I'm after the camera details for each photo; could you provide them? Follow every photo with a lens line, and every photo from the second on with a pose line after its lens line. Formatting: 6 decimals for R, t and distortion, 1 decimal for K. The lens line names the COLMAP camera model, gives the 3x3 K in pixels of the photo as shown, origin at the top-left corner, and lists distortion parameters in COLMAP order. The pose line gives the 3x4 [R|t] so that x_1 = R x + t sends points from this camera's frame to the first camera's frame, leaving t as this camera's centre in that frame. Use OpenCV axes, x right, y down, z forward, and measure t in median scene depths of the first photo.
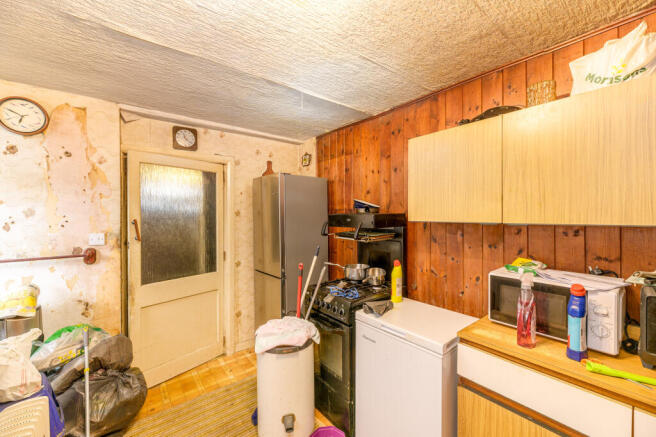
lens RADIAL K [[266.3, 0, 324.9], [0, 266.3, 215.3], [0, 0, 1]] dist [0.000990, 0.000106]
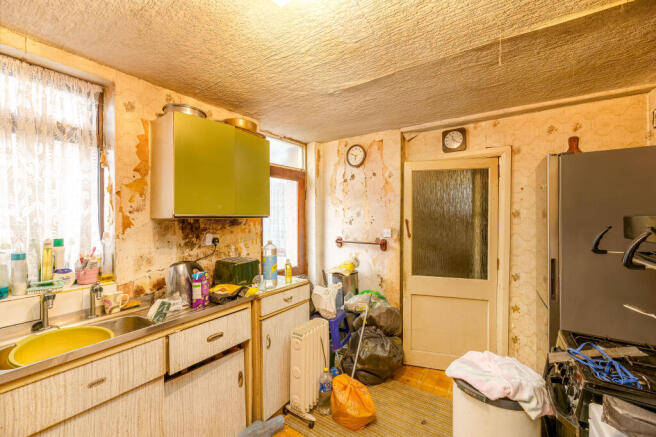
lens RADIAL K [[266.3, 0, 324.9], [0, 266.3, 215.3], [0, 0, 1]] dist [0.000990, 0.000106]
pose [[0.313684, 0.001741, -0.949526, 0.336369], [-0.006359, 0.999980, -0.000267, 0.000368], [0.949506, 0.006122, 0.313688, 0.261991]]
